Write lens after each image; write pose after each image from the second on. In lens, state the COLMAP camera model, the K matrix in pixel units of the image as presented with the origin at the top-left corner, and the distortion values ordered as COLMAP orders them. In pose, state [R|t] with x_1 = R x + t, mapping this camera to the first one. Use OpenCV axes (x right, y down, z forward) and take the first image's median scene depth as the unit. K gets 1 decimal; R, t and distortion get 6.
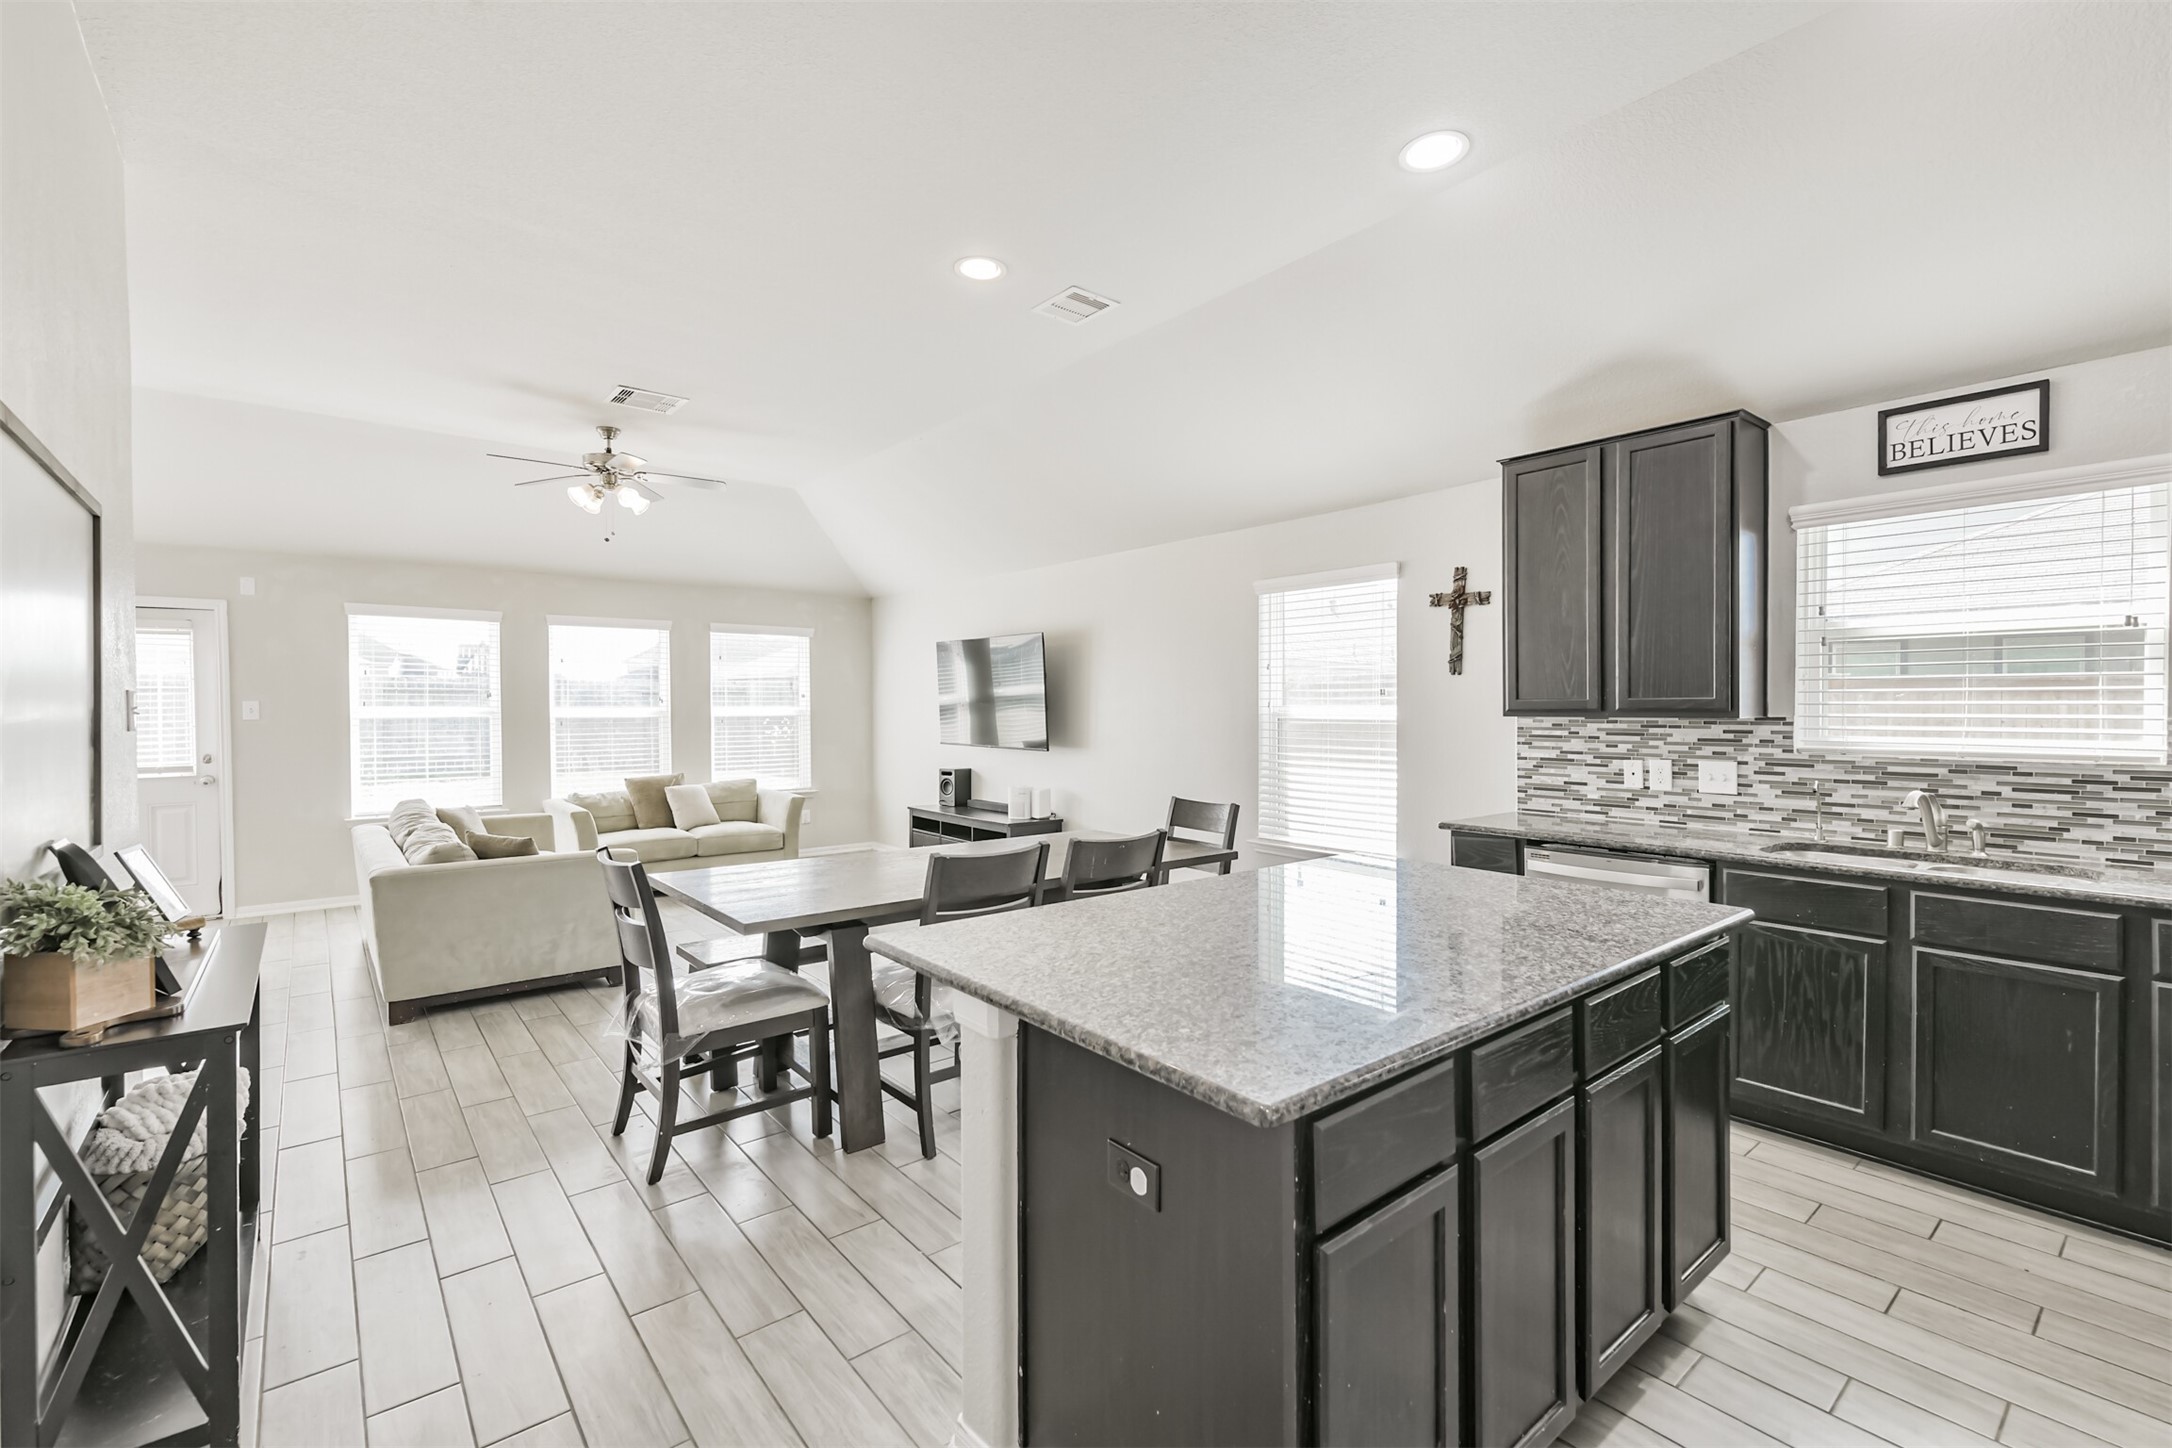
lens RADIAL K [[932.5, 0, 1081.4], [0, 932.5, 718.5], [0, 0, 1]] dist [-0.016452, -0.001198]
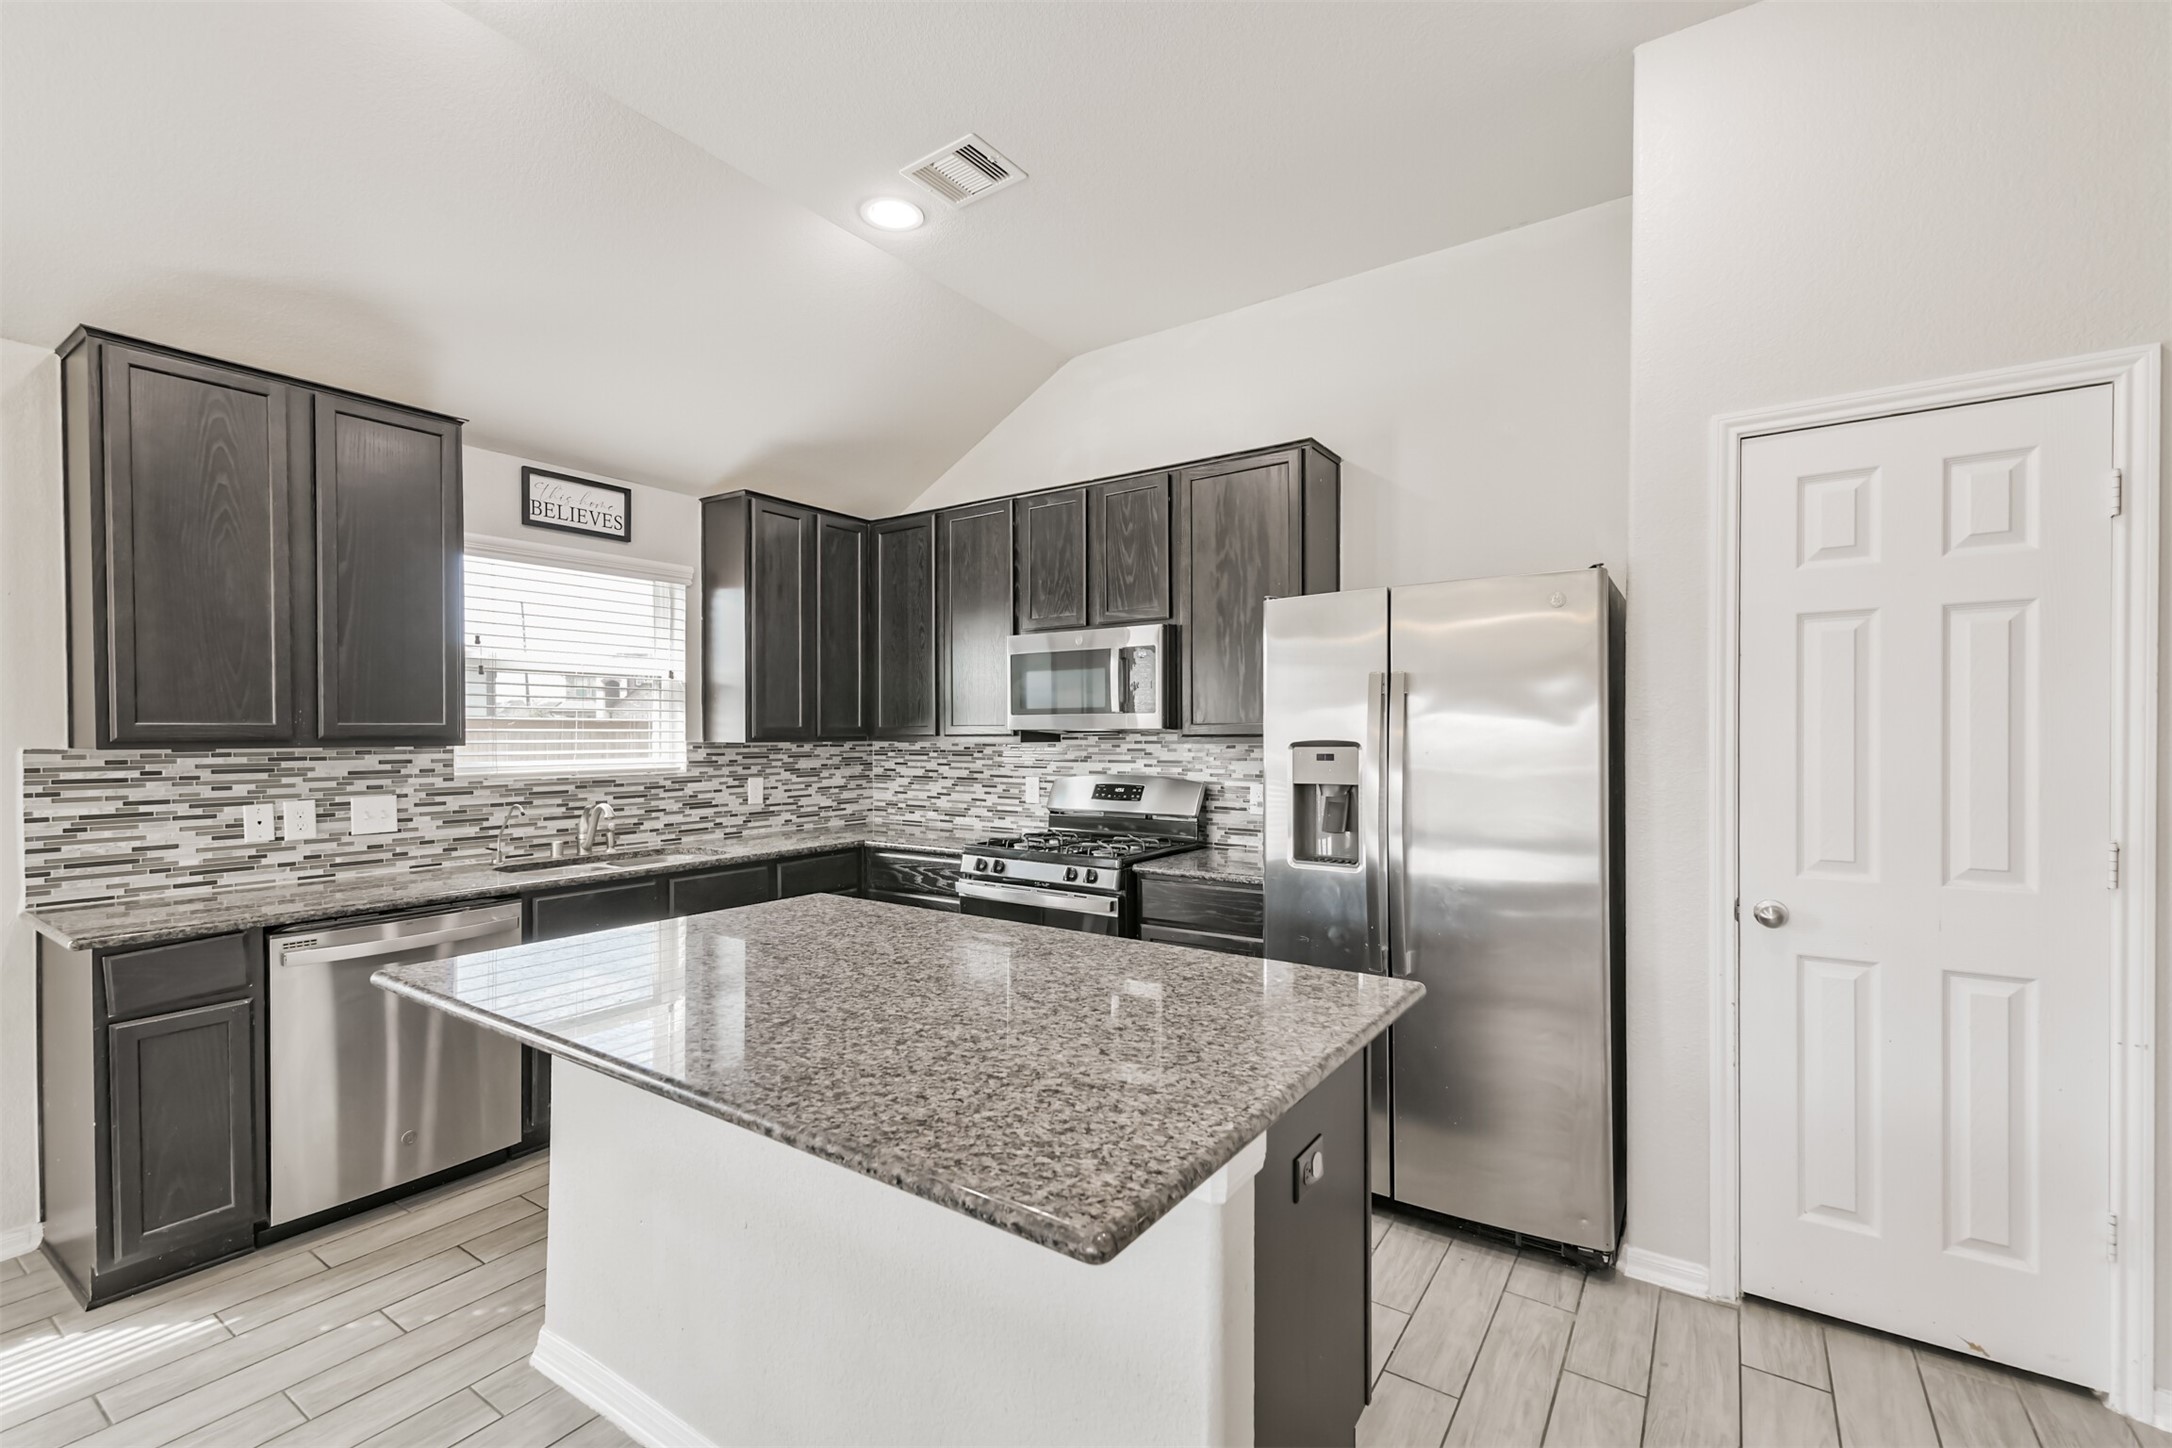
lens RADIAL K [[932.5, 0, 1075.5], [0, 932.5, 733.7], [0, 0, 1]] dist [-0.016452, -0.001198]
pose [[-0.312547, -0.000703, 0.949902, -0.348110], [0.013072, 0.999902, 0.005041, -0.008761], [-0.949812, 0.013993, -0.312508, 0.640631]]
